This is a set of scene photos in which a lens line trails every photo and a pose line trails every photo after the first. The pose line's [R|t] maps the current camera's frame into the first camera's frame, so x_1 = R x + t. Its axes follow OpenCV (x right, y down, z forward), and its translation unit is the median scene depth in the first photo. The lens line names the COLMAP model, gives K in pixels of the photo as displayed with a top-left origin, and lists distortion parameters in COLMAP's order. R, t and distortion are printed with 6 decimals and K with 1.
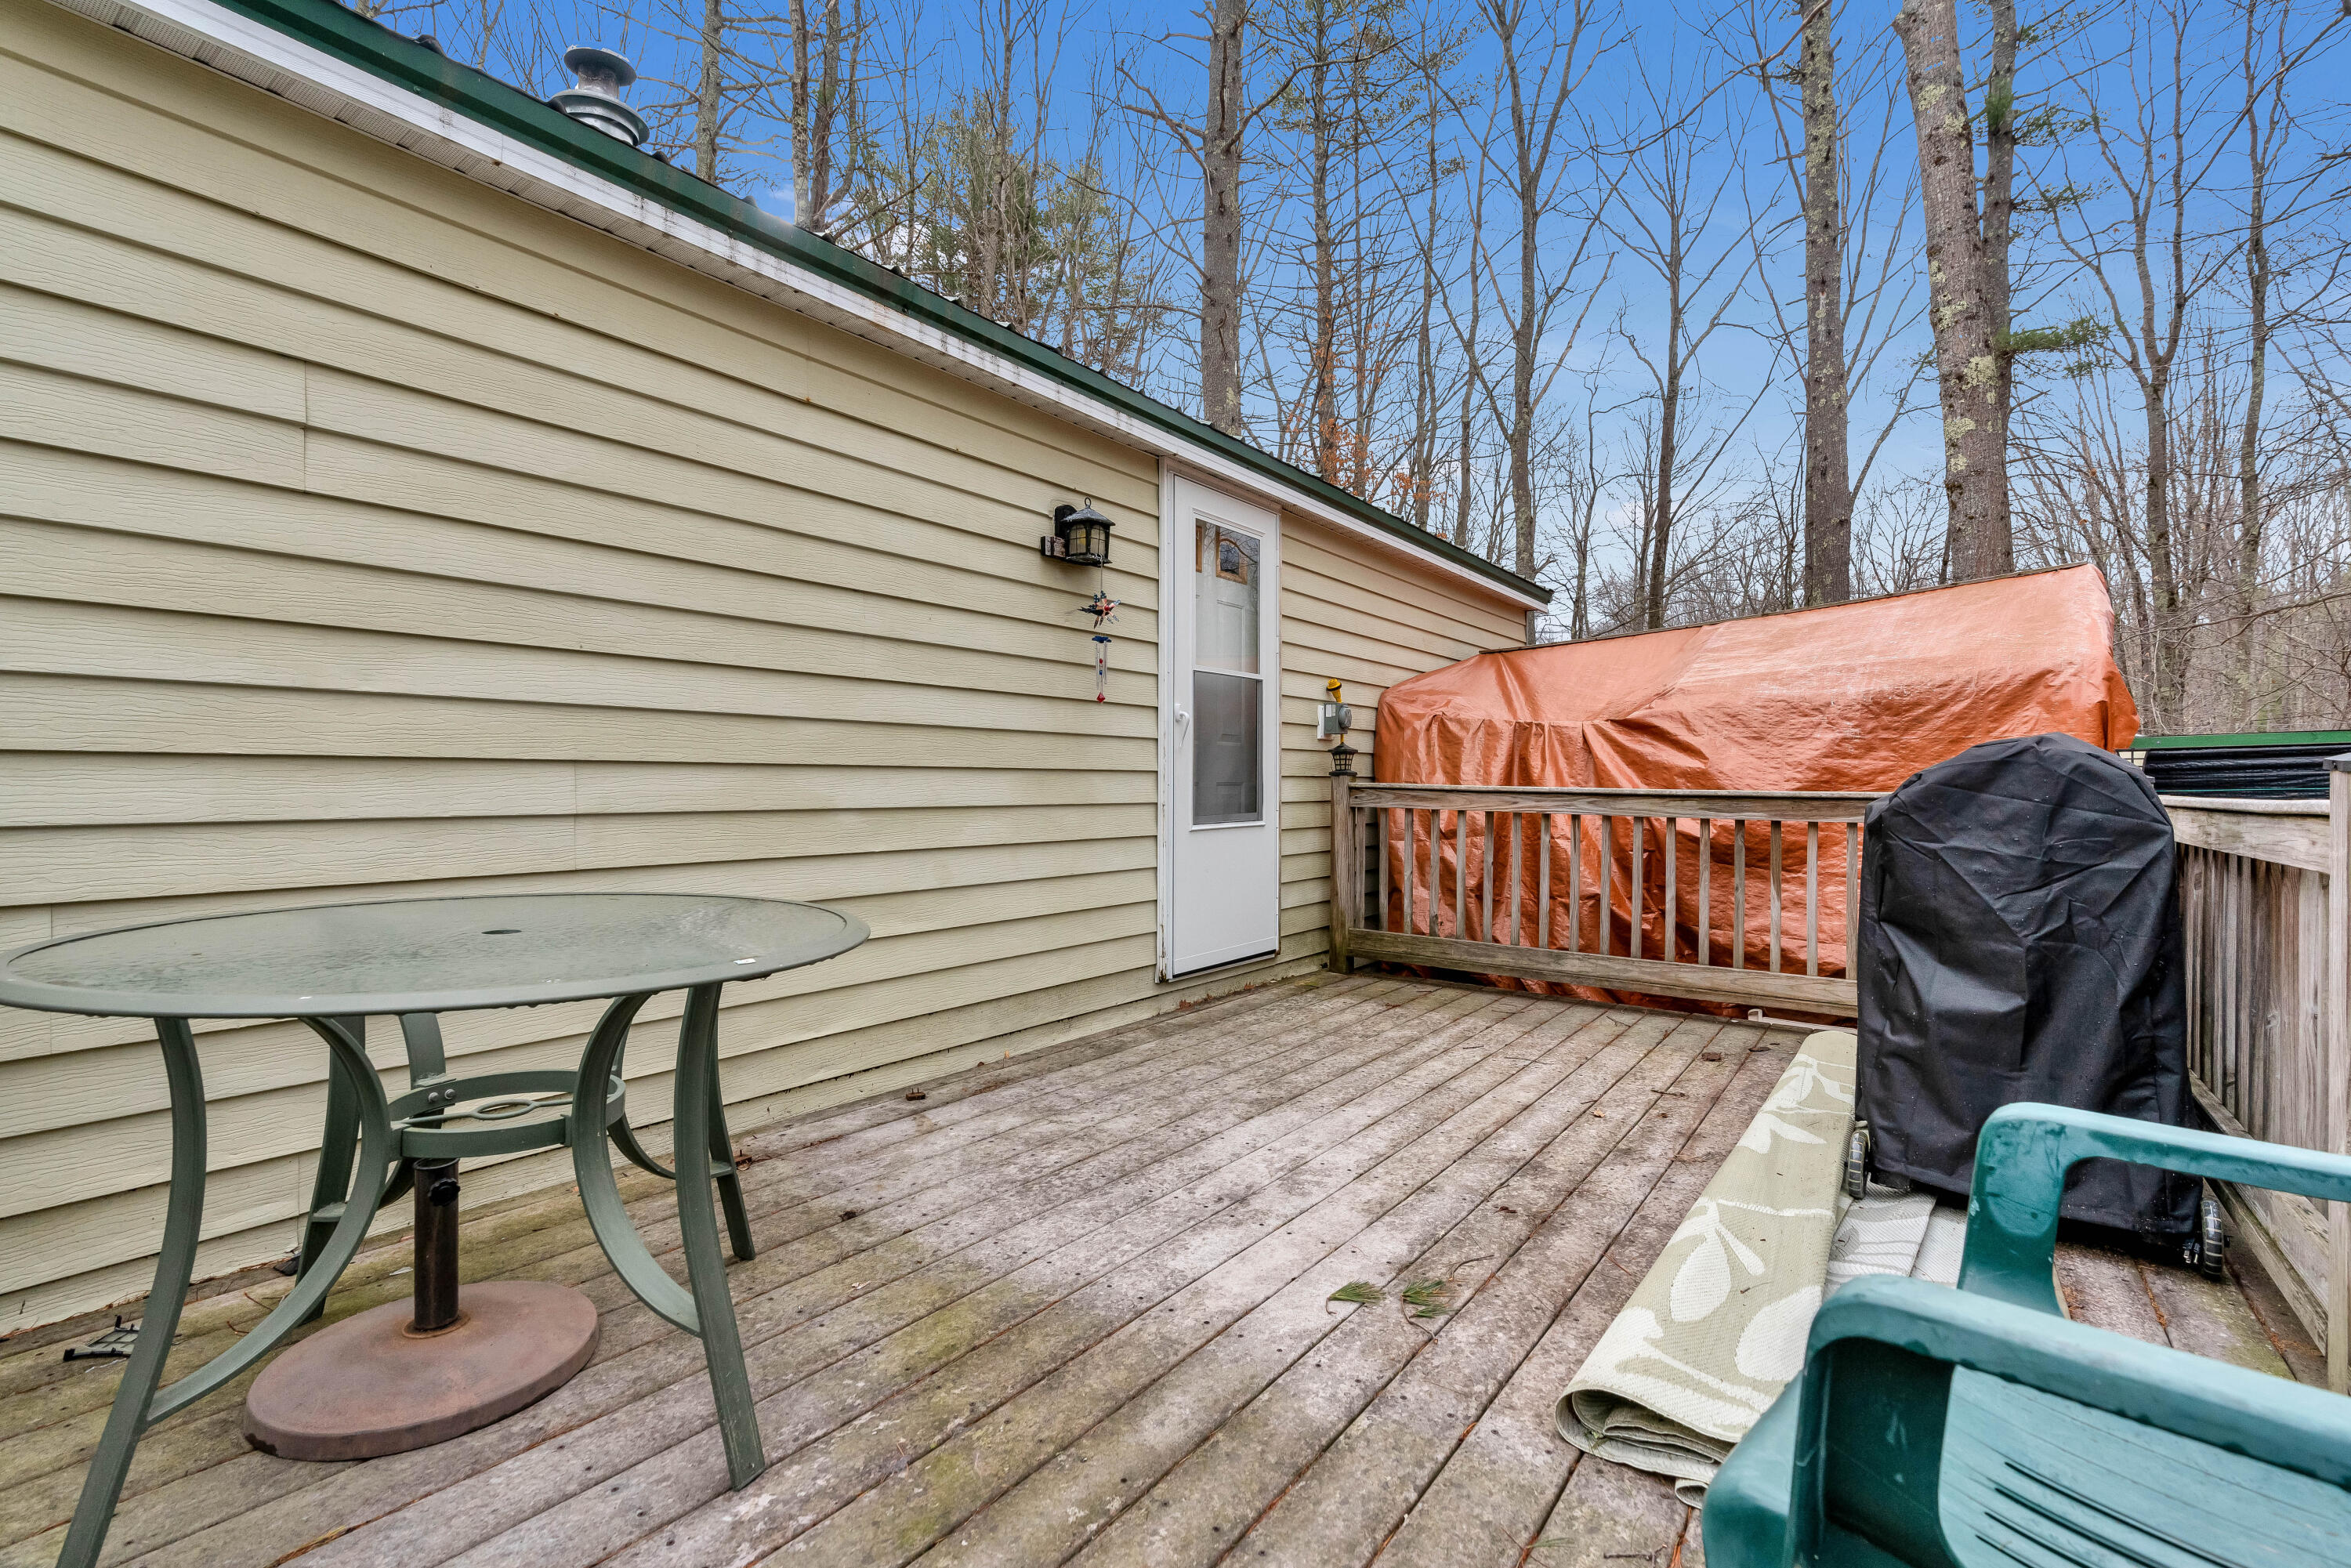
lens RADIAL K [[1087.0, 0, 1174.6], [0, 1087.0, 786.8], [0, 0, 1]] dist [0.001669, 0.000081]
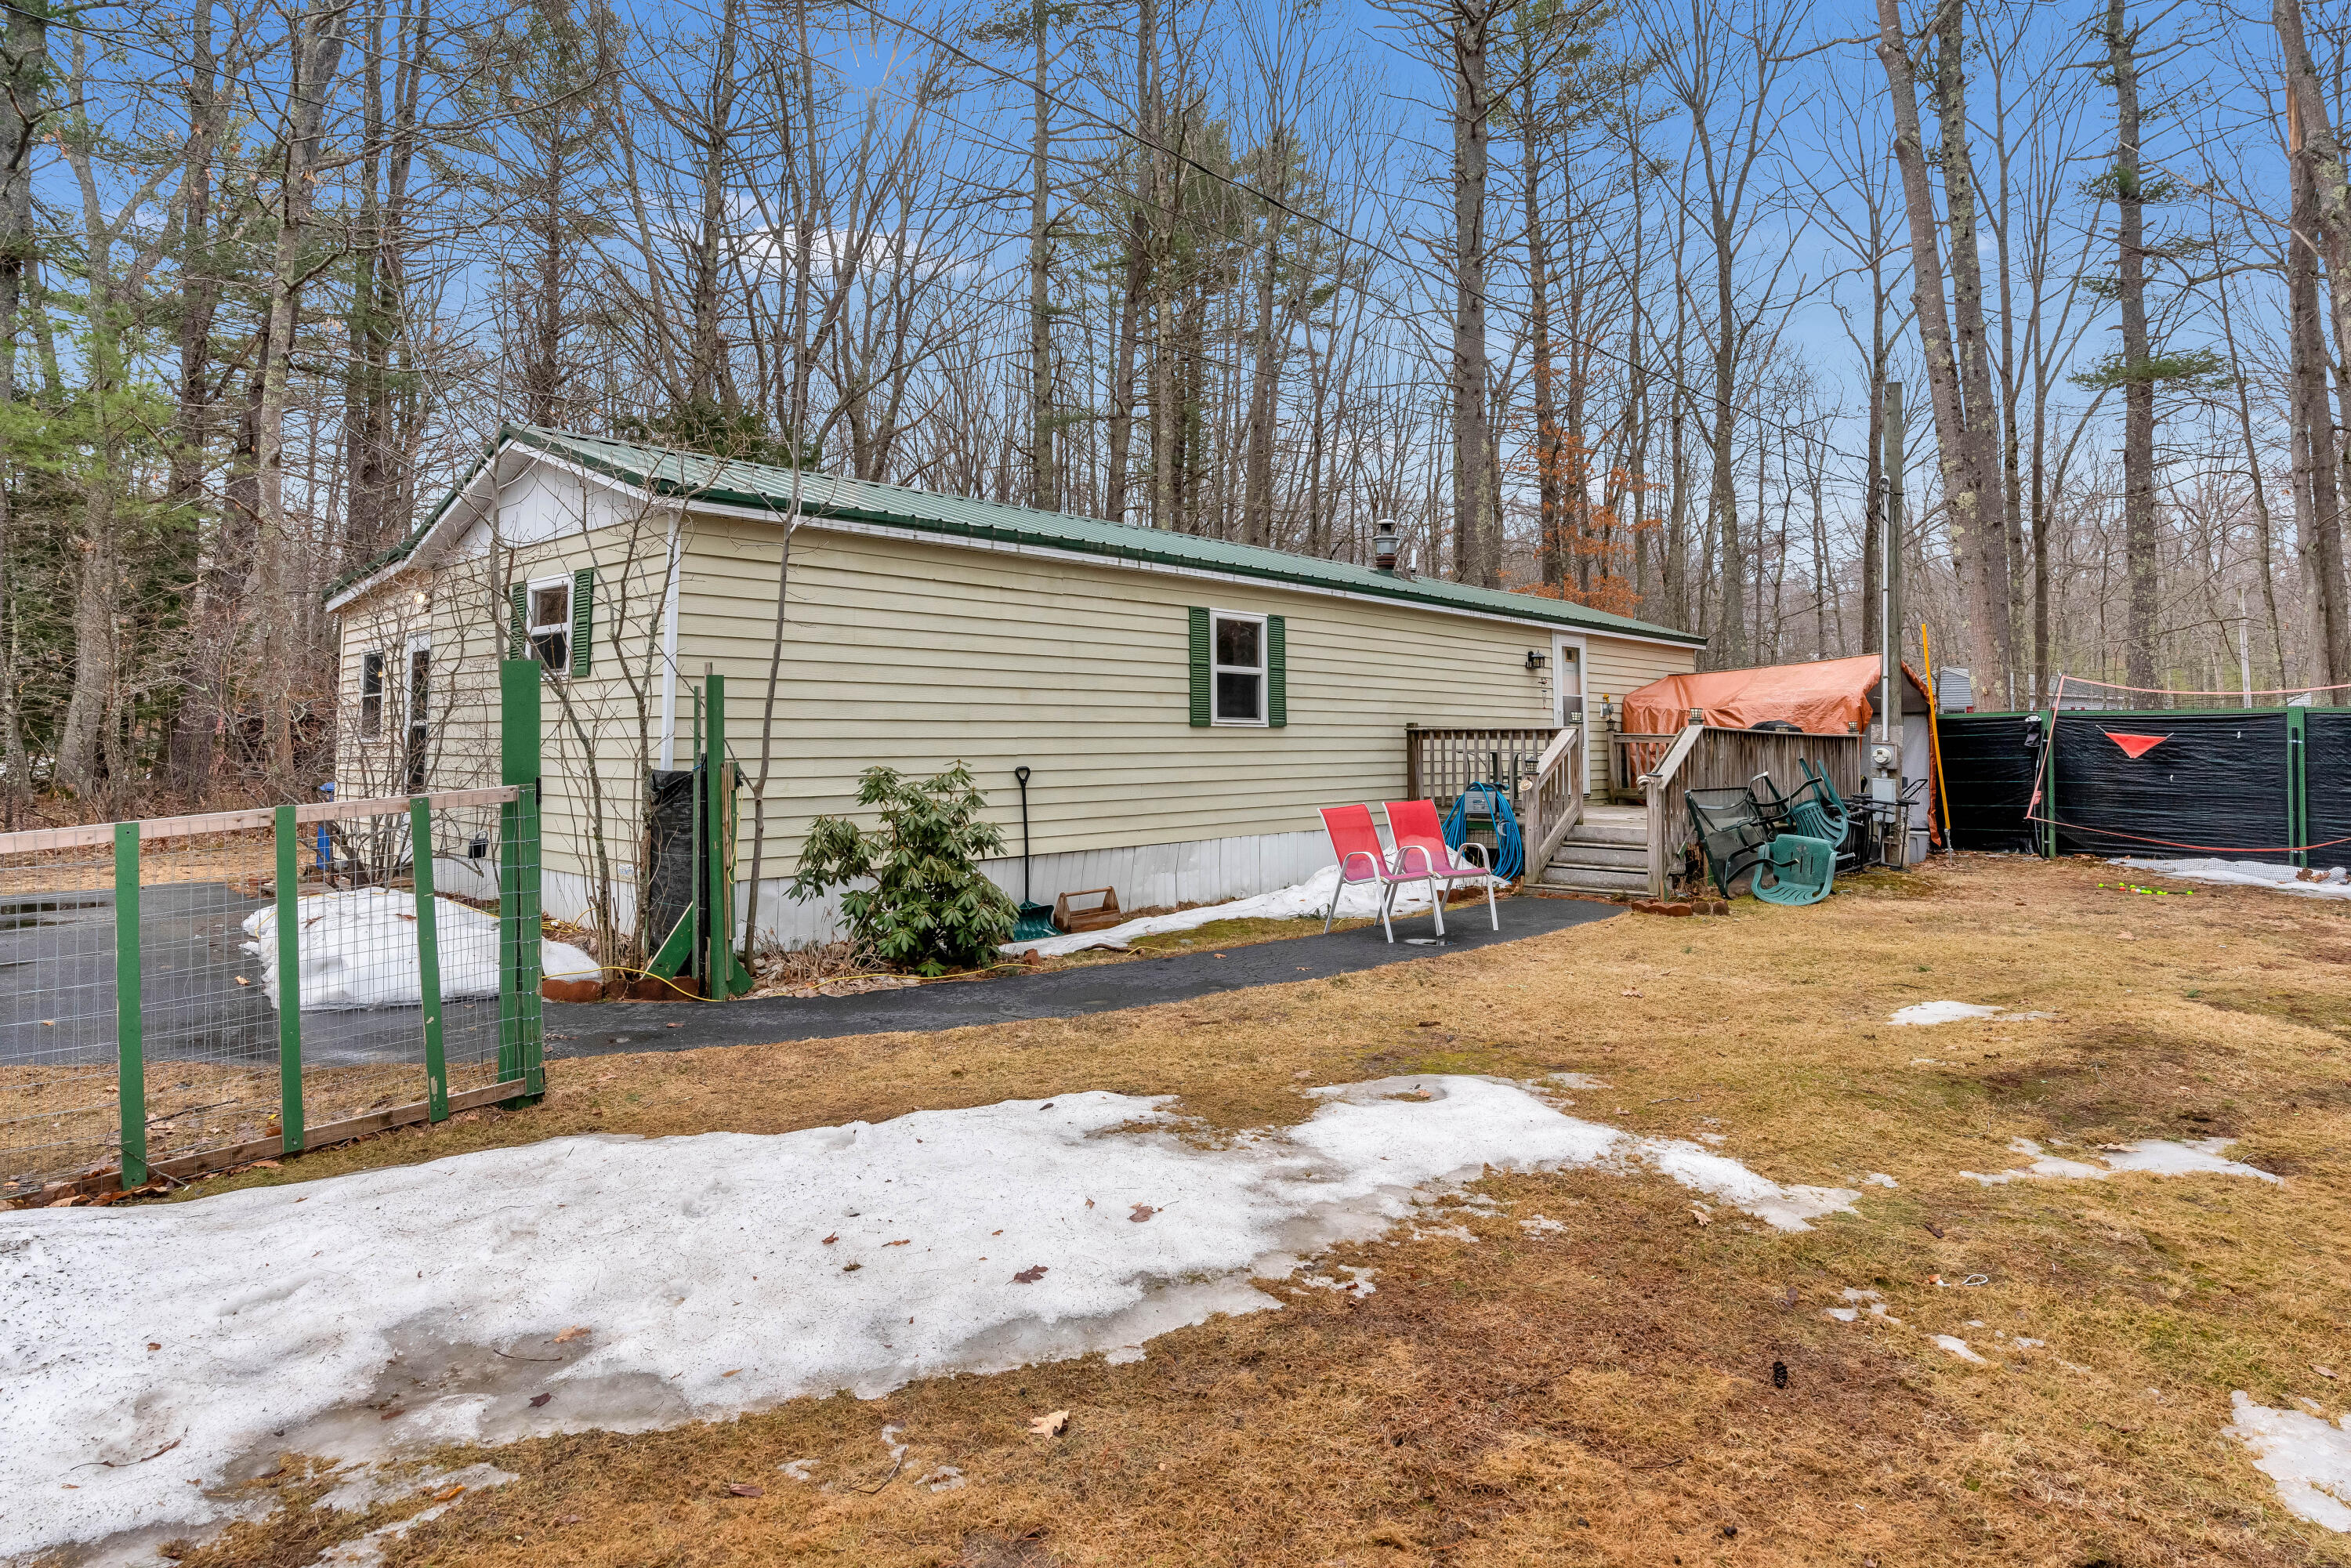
lens RADIAL K [[1298.0, 0, 1175.7], [0, 1298.0, 644.2], [0, 0, 1]] dist [-0.002155, -0.000204]
pose [[0.992410, -0.010345, -0.122536, -0.118765], [0.000130, 0.996543, -0.083076, 0.009740], [0.122972, 0.082430, 0.988981, -0.530742]]
